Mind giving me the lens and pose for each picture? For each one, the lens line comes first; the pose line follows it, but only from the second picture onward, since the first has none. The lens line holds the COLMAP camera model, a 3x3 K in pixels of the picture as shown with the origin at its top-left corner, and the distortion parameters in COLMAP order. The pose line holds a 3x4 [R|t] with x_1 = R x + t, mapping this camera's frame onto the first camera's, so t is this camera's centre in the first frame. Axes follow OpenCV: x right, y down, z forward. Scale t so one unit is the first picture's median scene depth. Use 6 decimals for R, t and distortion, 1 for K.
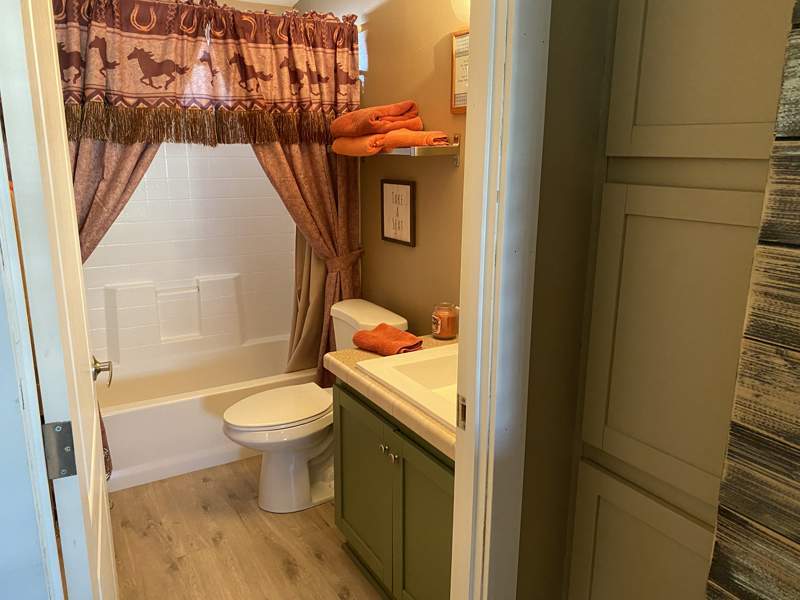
lens RADIAL K [[625.2, 0, 404.1], [0, 625.2, 301.8], [0, 0, 1]] dist [0.071802, -0.092514]
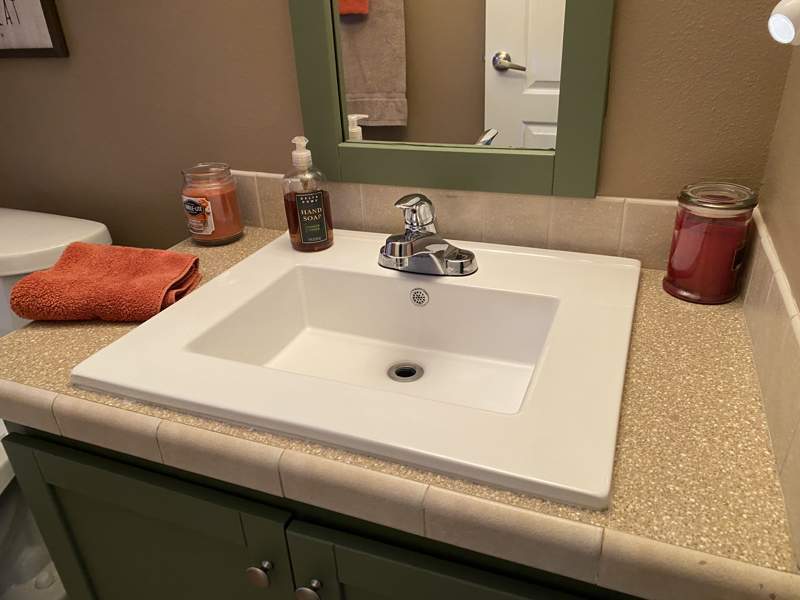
lens RADIAL K [[612.1, 0, 400.5], [0, 612.1, 303.0], [0, 0, 1]] dist [0.037538, -0.037879]
pose [[0.797770, -0.307113, 0.518889, -0.082428], [0.187442, 0.944244, 0.270682, 0.002537], [-0.573087, -0.118681, 0.810855, 0.535090]]
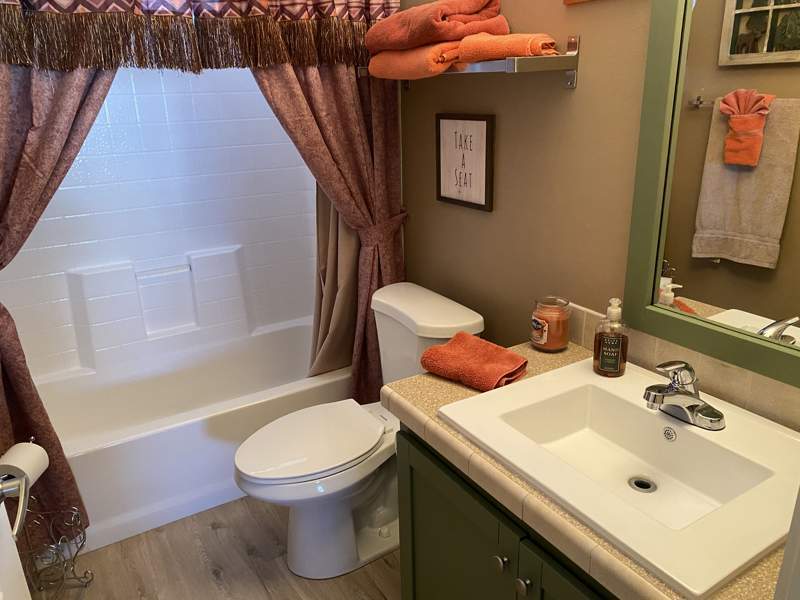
lens RADIAL K [[612.1, 0, 400.5], [0, 612.1, 303.0], [0, 0, 1]] dist [0.037538, -0.037879]
pose [[0.999510, -0.031252, -0.001863, -0.094859], [0.031282, 0.994510, 0.099852, -0.063046], [-0.001268, -0.099861, 0.995001, 0.336684]]
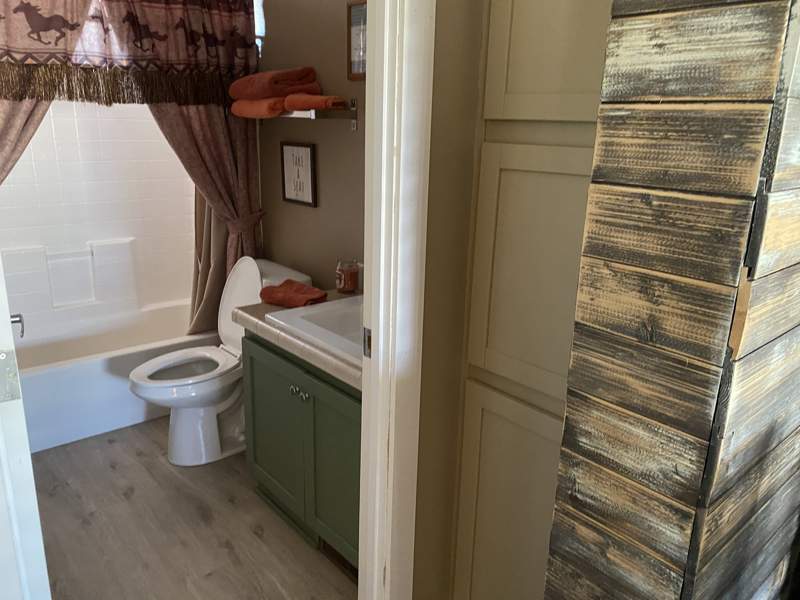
lens RADIAL K [[621.8, 0, 413.5], [0, 621.8, 300.9], [0, 0, 1]] dist [0.006738, -0.005649]
pose [[0.983519, -0.026636, 0.178833, -0.014174], [0.018693, 0.998768, 0.045957, 0.026443], [-0.179837, -0.041857, 0.982806, -0.067818]]
